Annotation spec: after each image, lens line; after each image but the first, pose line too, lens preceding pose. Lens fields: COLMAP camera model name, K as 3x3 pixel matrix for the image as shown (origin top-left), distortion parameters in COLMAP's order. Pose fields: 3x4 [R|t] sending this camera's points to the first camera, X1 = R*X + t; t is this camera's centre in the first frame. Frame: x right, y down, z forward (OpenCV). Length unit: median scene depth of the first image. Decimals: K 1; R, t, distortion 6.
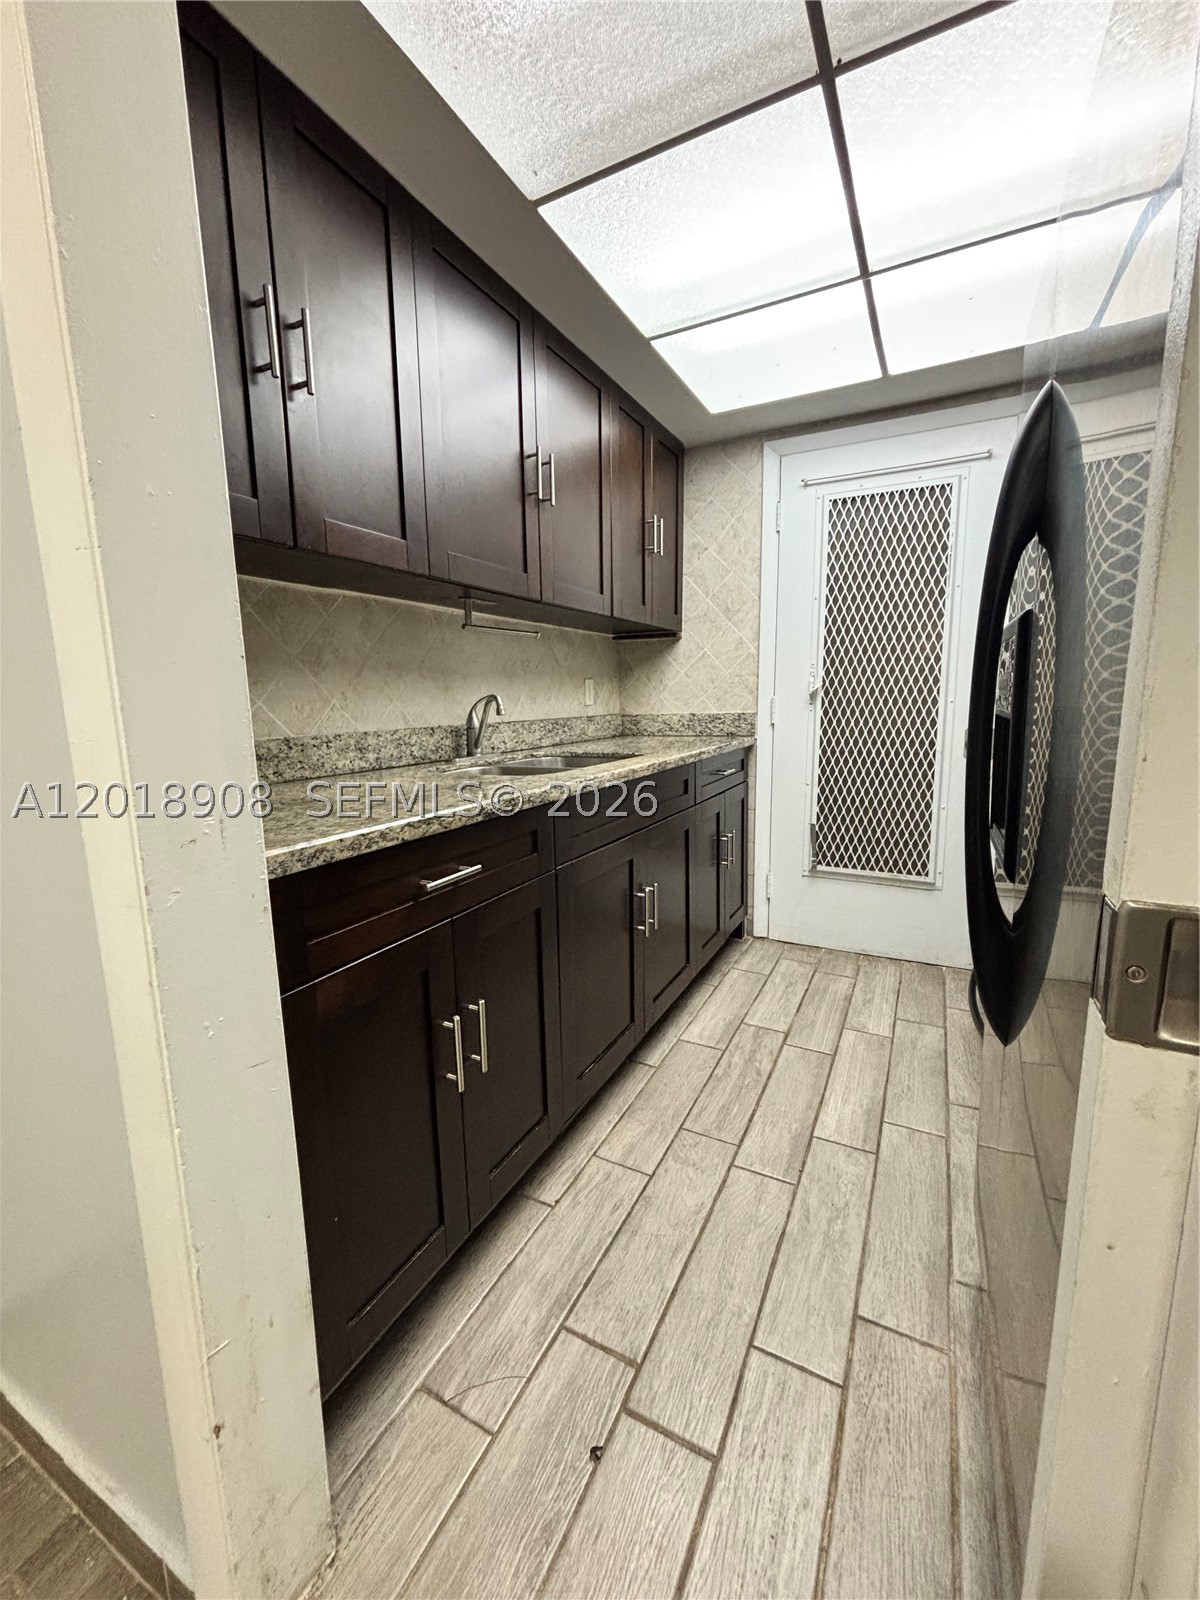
lens RADIAL K [[652.0, 0, 601.6], [0, 652.0, 801.3], [0, 0, 1]] dist [0.001075, 0.001282]
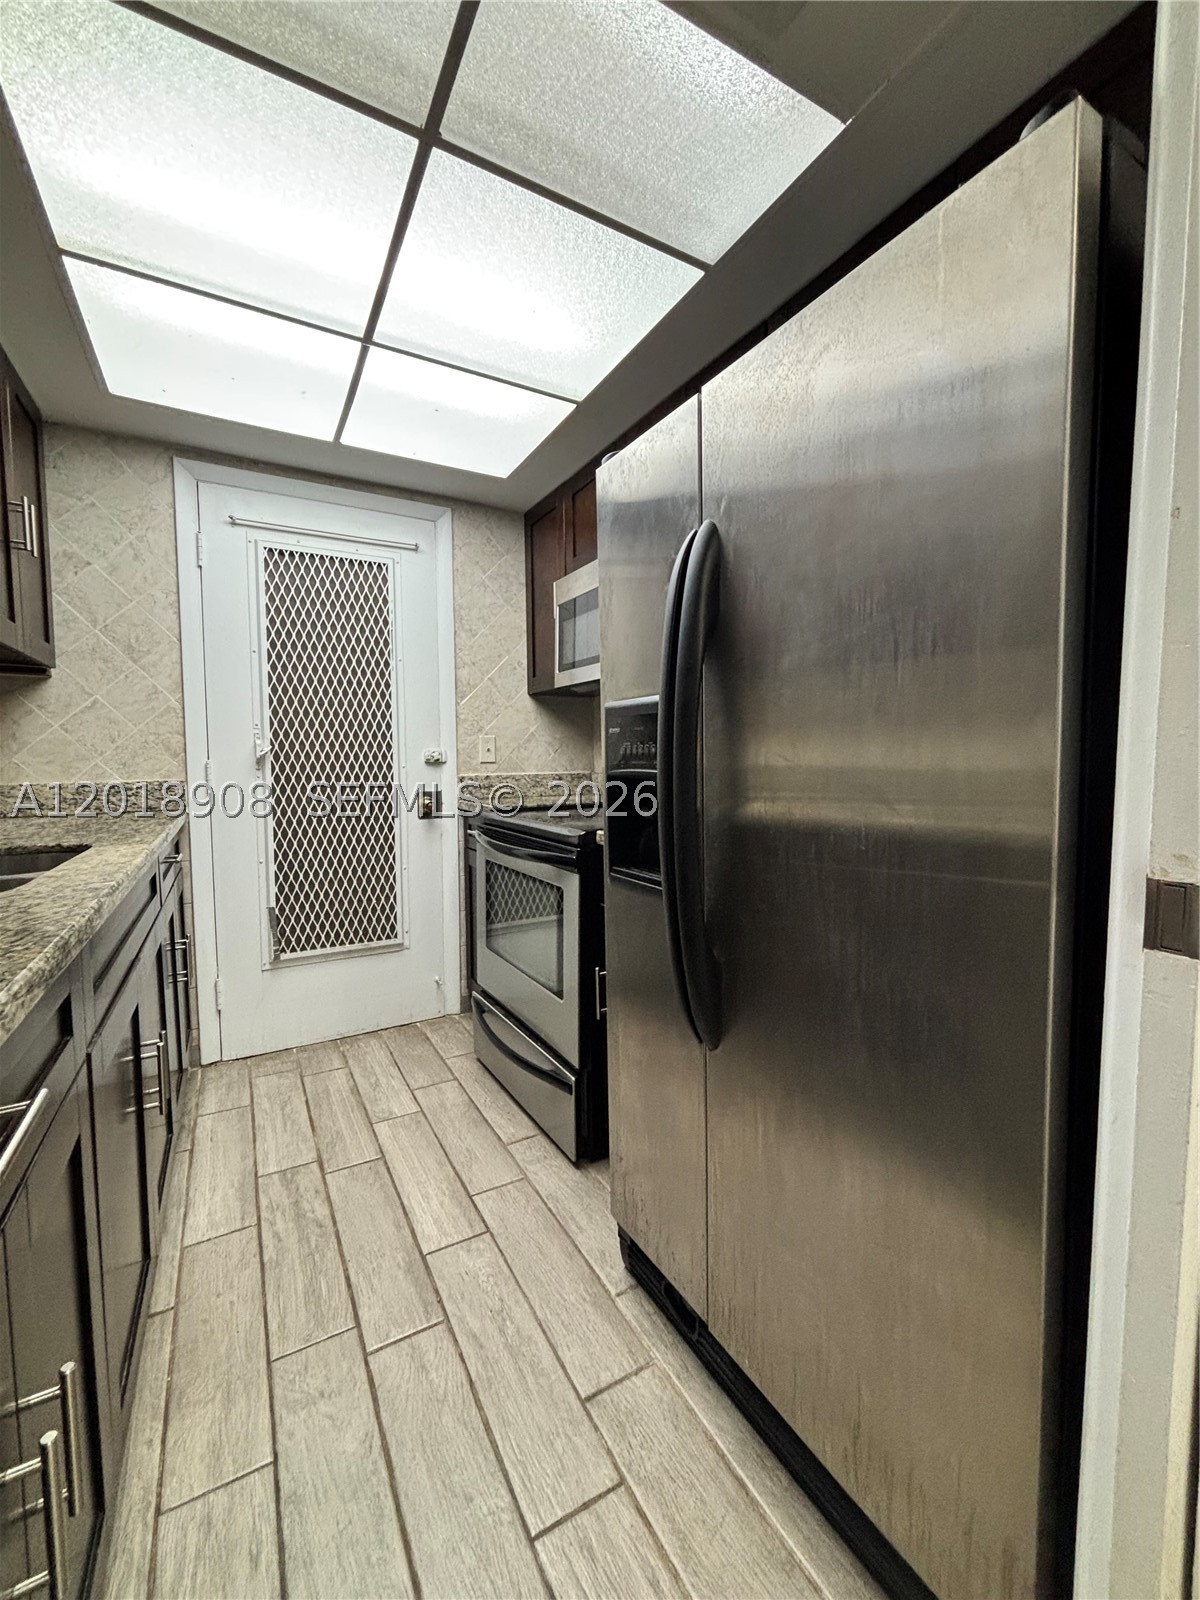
lens RADIAL K [[652.0, 0, 599.2], [0, 652.0, 800.1], [0, 0, 1]] dist [0.001075, 0.001282]
pose [[0.552173, -0.040696, 0.832736, -0.167709], [0.130548, 0.990708, -0.038148, -0.018136], [-0.823445, 0.129776, 0.552355, 0.164353]]
